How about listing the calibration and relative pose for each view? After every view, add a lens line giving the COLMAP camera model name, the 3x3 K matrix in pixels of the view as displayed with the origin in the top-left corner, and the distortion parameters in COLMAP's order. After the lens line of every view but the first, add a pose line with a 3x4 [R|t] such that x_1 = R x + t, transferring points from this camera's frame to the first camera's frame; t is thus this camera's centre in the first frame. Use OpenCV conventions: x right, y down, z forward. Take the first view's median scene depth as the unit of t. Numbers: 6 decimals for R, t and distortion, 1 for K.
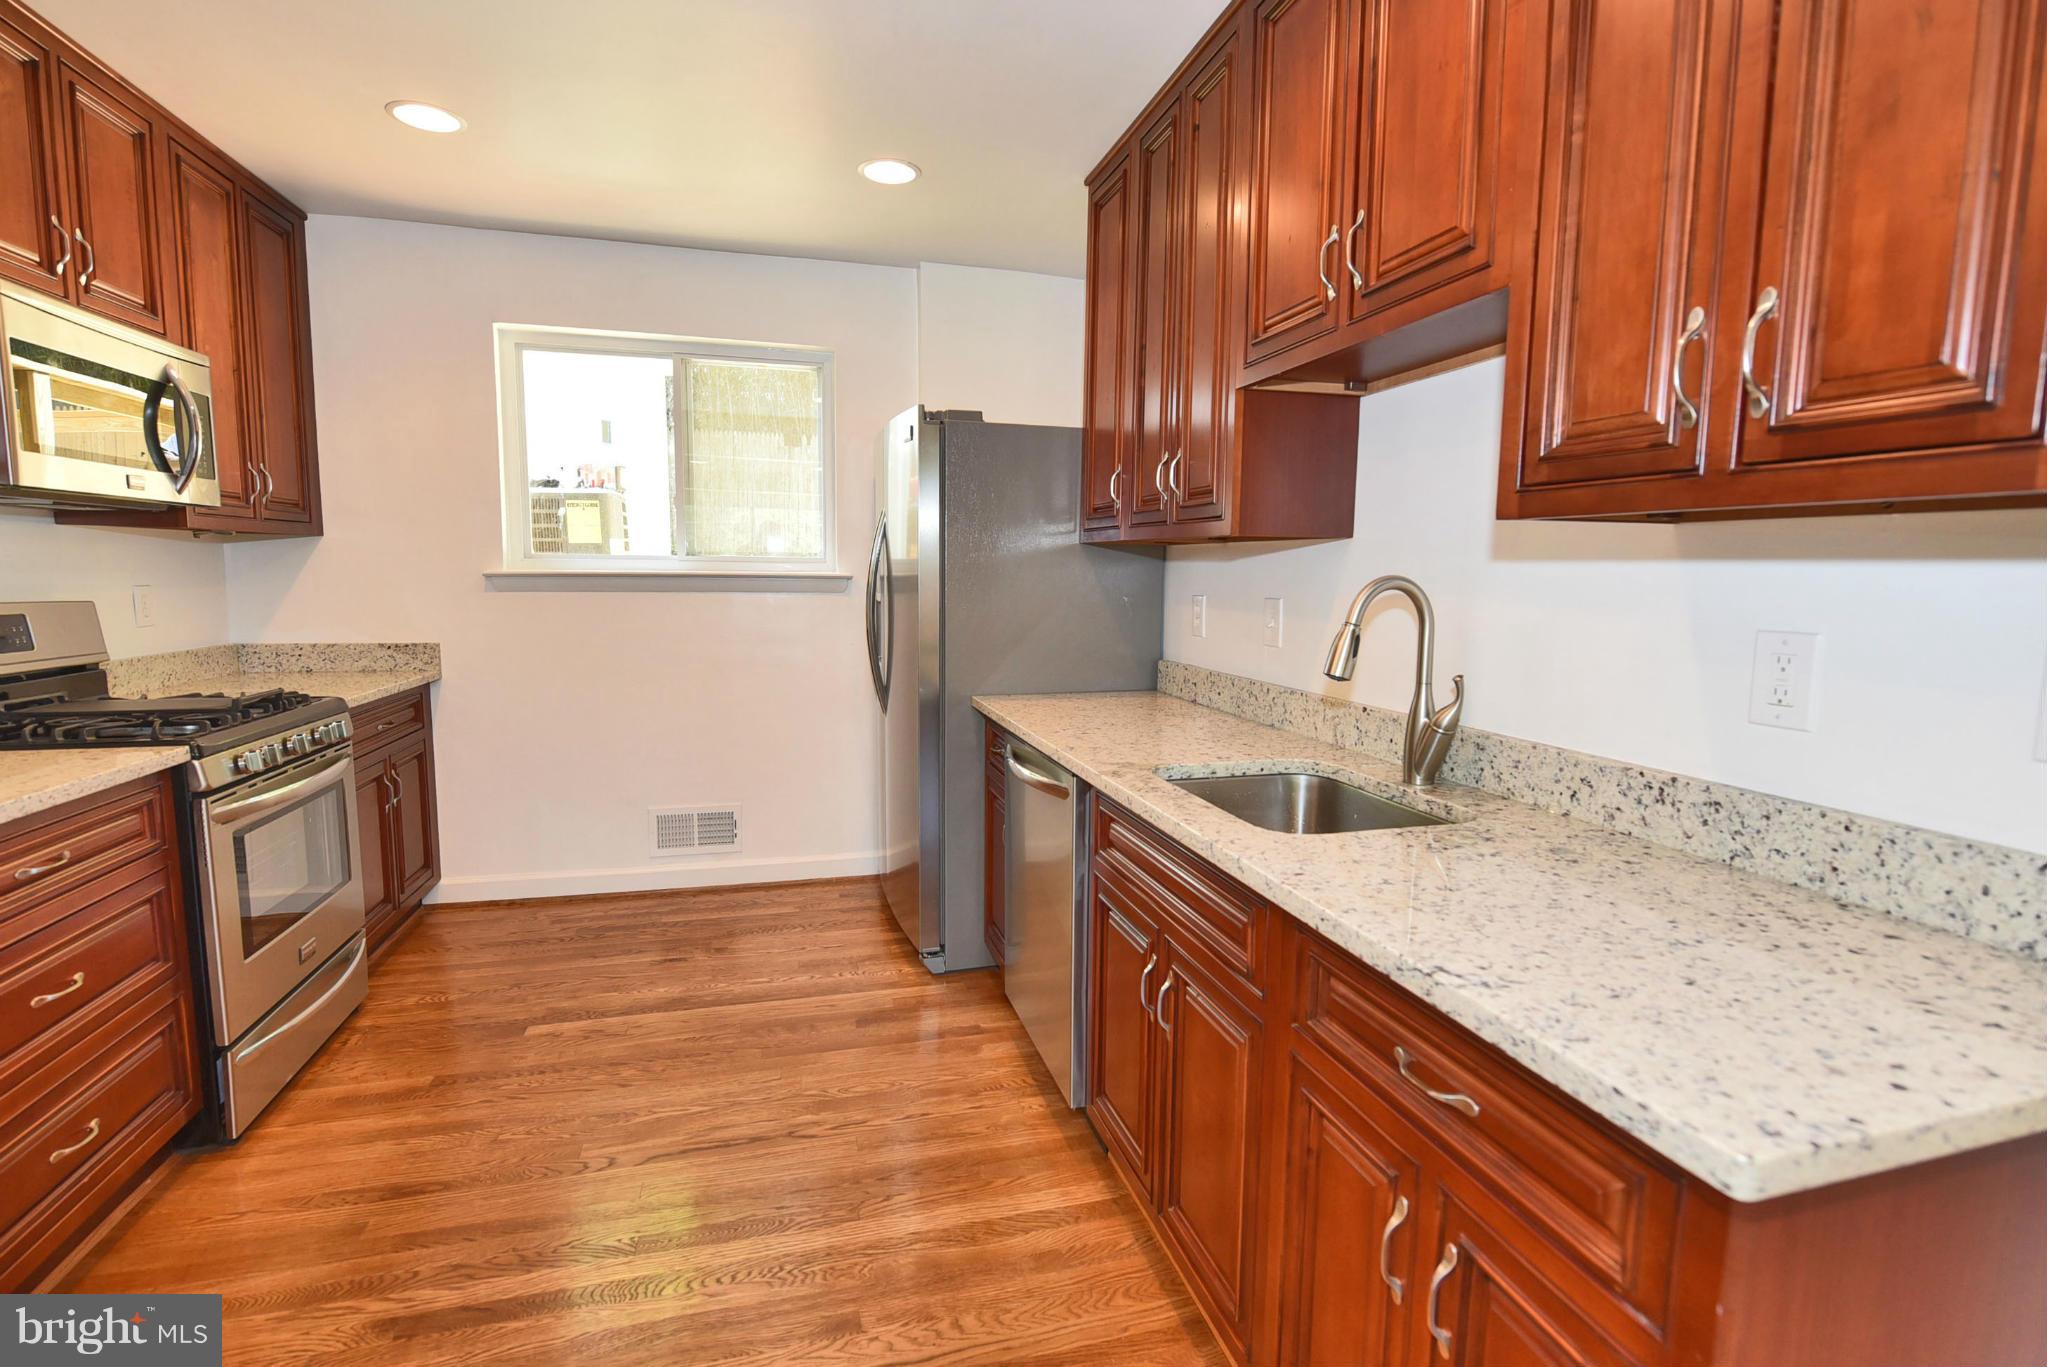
lens RADIAL K [[931.7, 0, 1021.9], [0, 931.7, 685.7], [0, 0, 1]] dist [-0.022477, -0.000544]
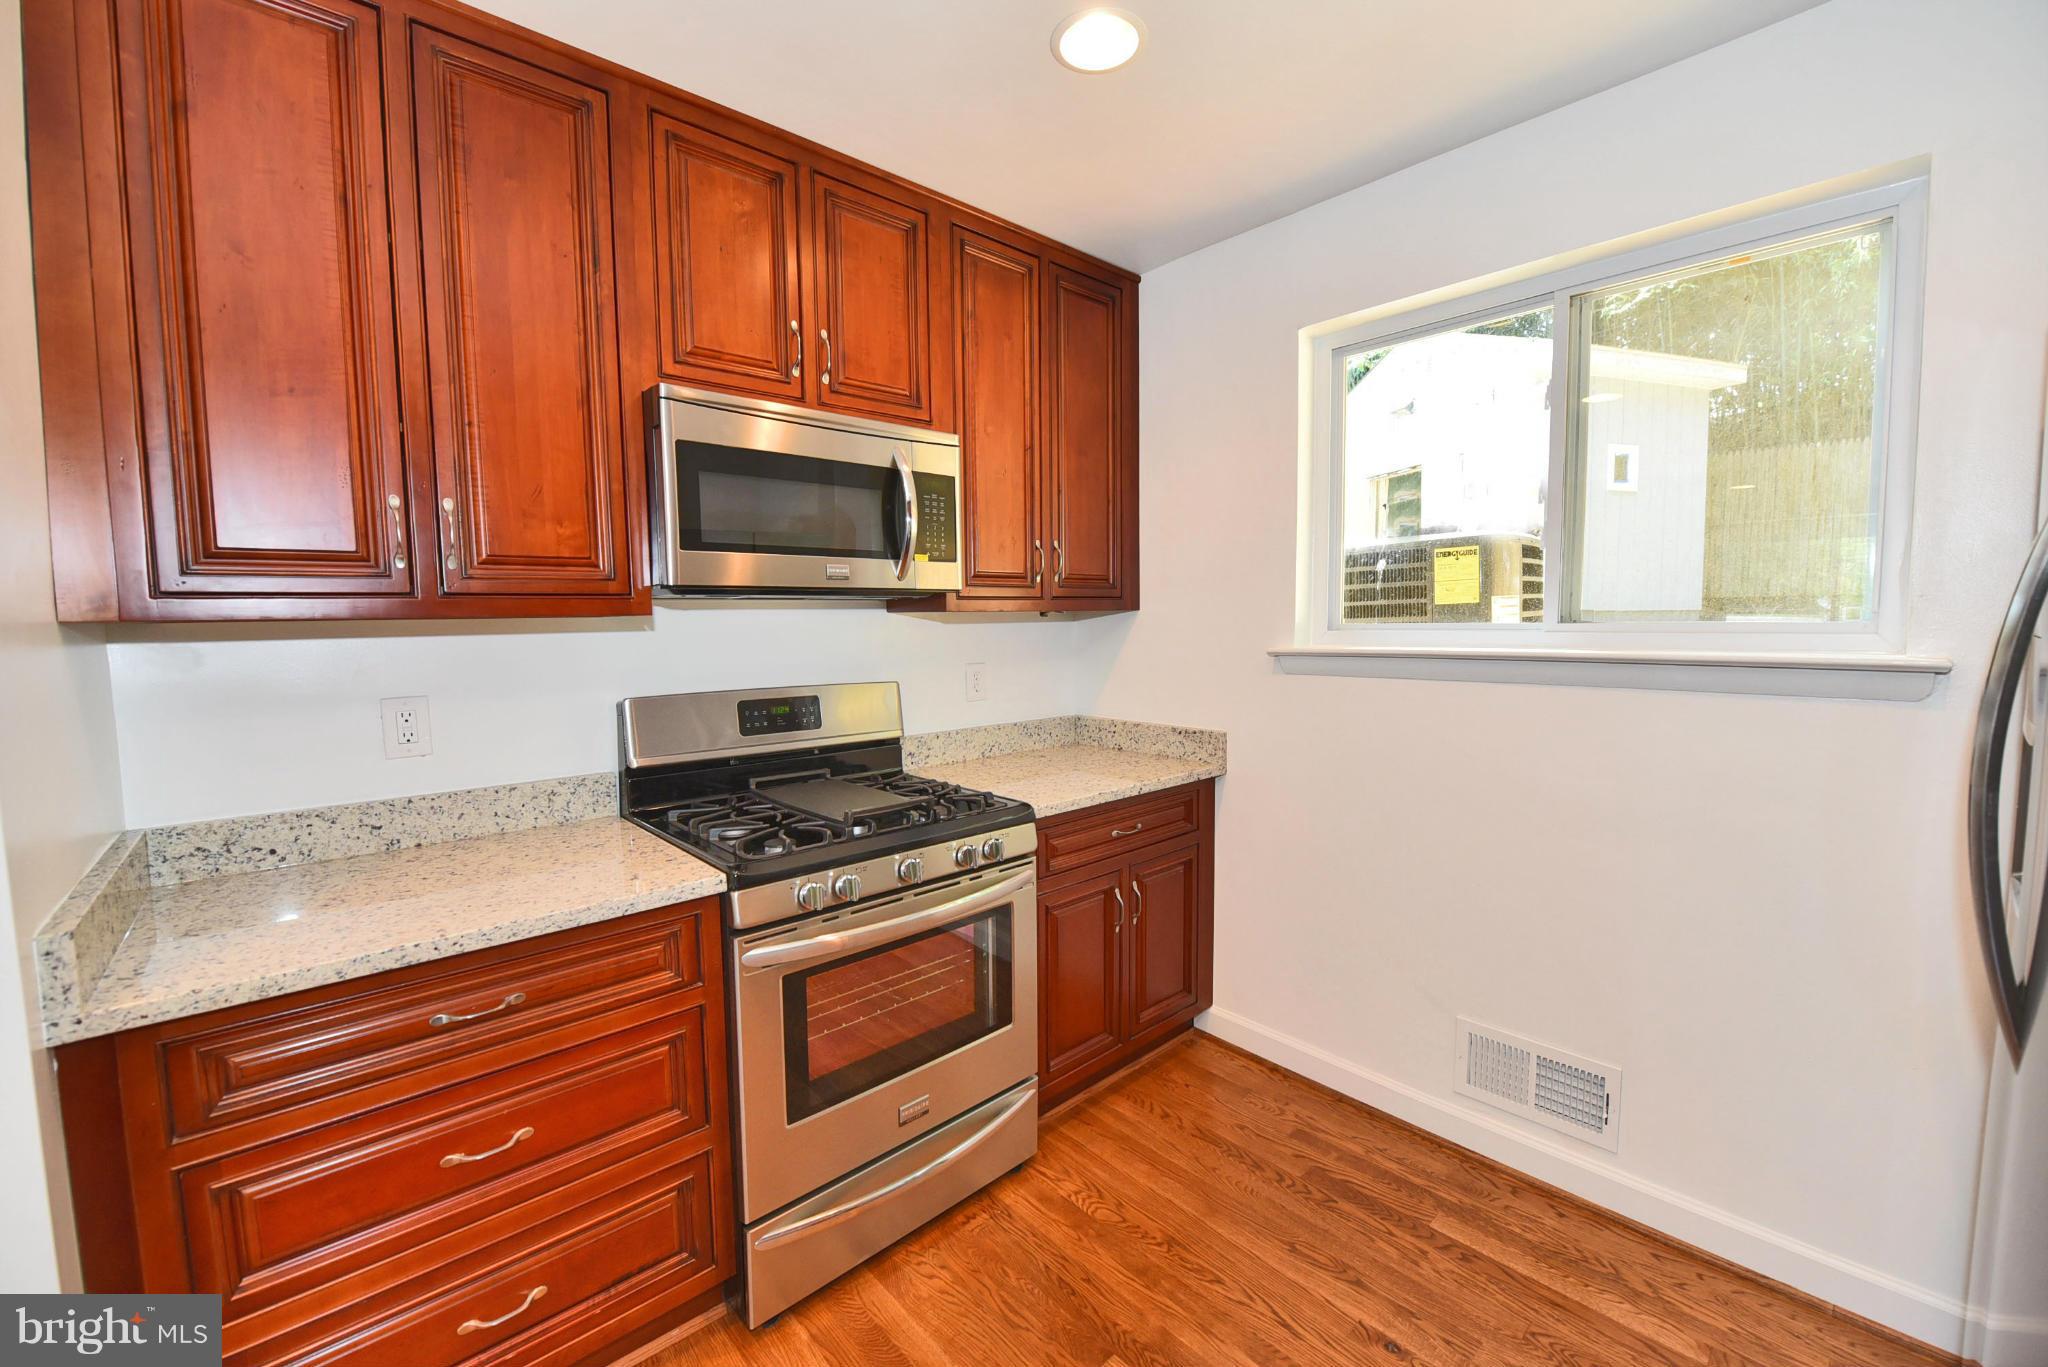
lens RADIAL K [[840.0, 0, 984.9], [0, 840.0, 688.2], [0, 0, 1]] dist [-0.015831, -0.002082]
pose [[0.461669, 0.048125, -0.885746, -0.081236], [-0.087386, 0.996138, 0.008575, -0.105849], [0.882737, 0.073443, 0.464091, 0.643366]]
